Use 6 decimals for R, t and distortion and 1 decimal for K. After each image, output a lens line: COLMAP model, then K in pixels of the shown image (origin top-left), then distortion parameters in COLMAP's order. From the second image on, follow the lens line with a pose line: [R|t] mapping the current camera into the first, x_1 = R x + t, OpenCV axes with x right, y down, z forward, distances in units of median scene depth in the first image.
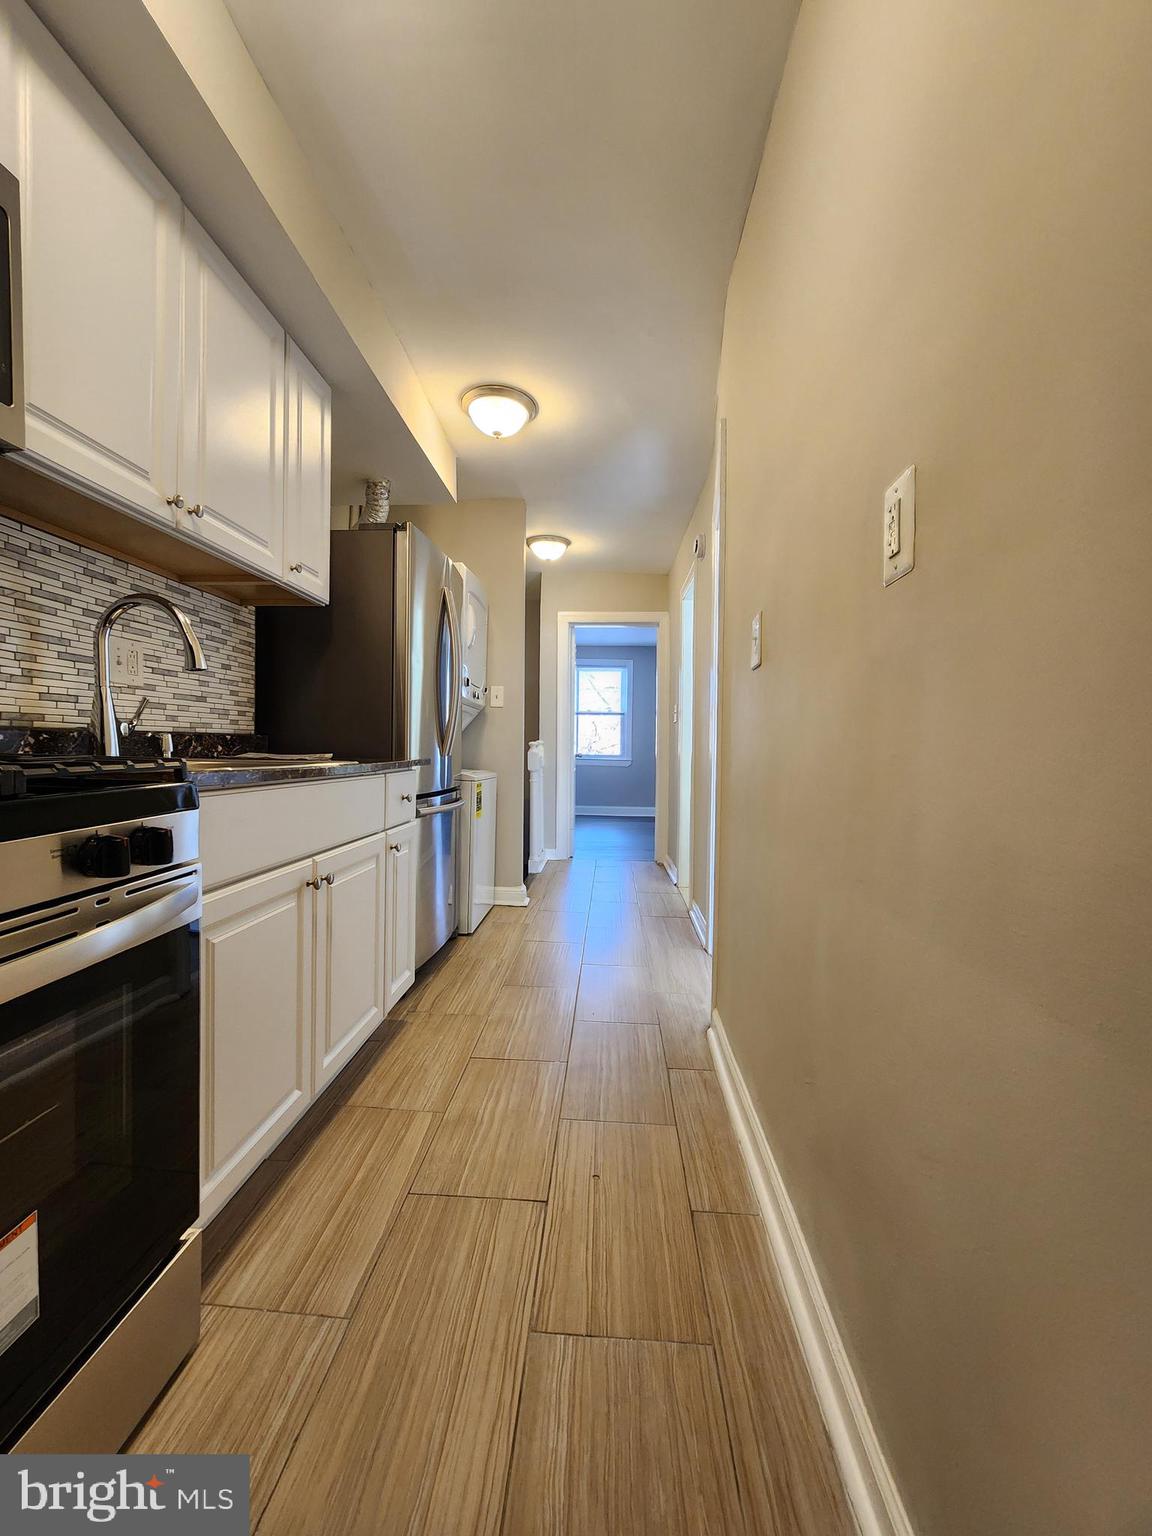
lens RADIAL K [[624.2, 0, 579.8], [0, 624.2, 762.2], [0, 0, 1]] dist [0.001490, 0.000025]
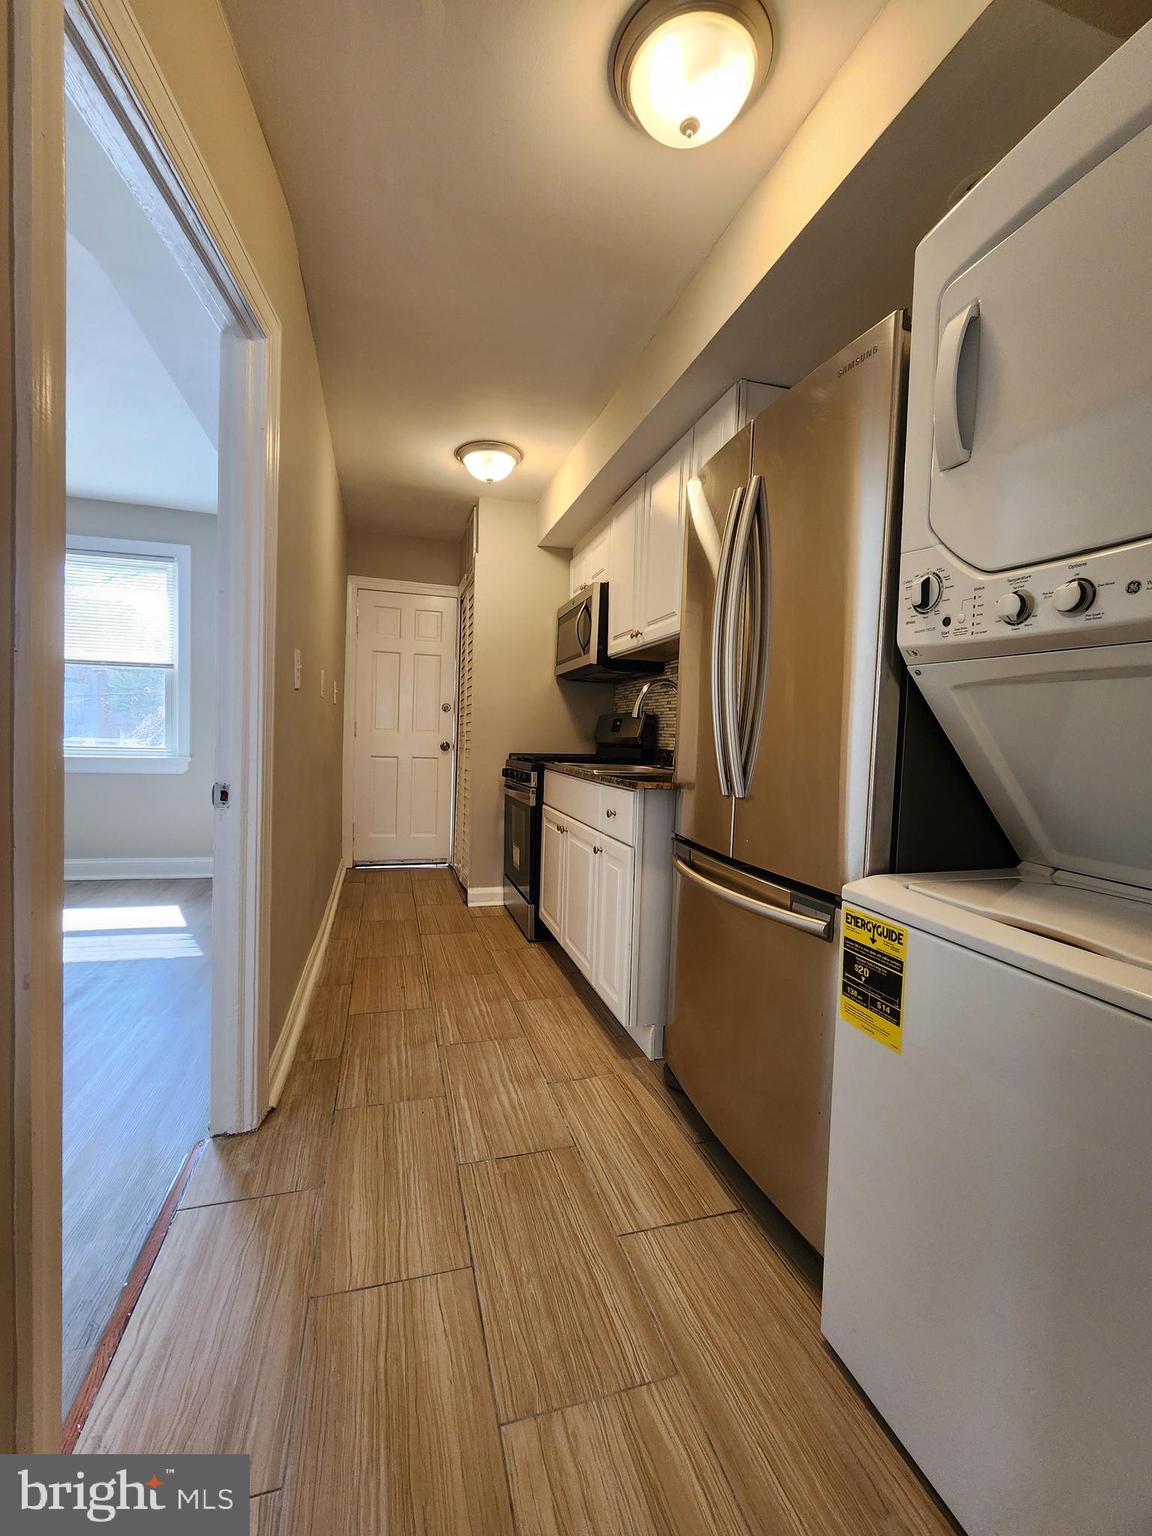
lens RADIAL K [[624.2, 0, 586.5], [0, 624.2, 769.4], [0, 0, 1]] dist [0.001490, 0.000025]
pose [[-0.934721, -0.030871, -0.354040, 0.161475], [-0.058437, 0.996011, 0.067434, -0.107931], [0.350545, 0.083721, -0.932796, 2.392571]]
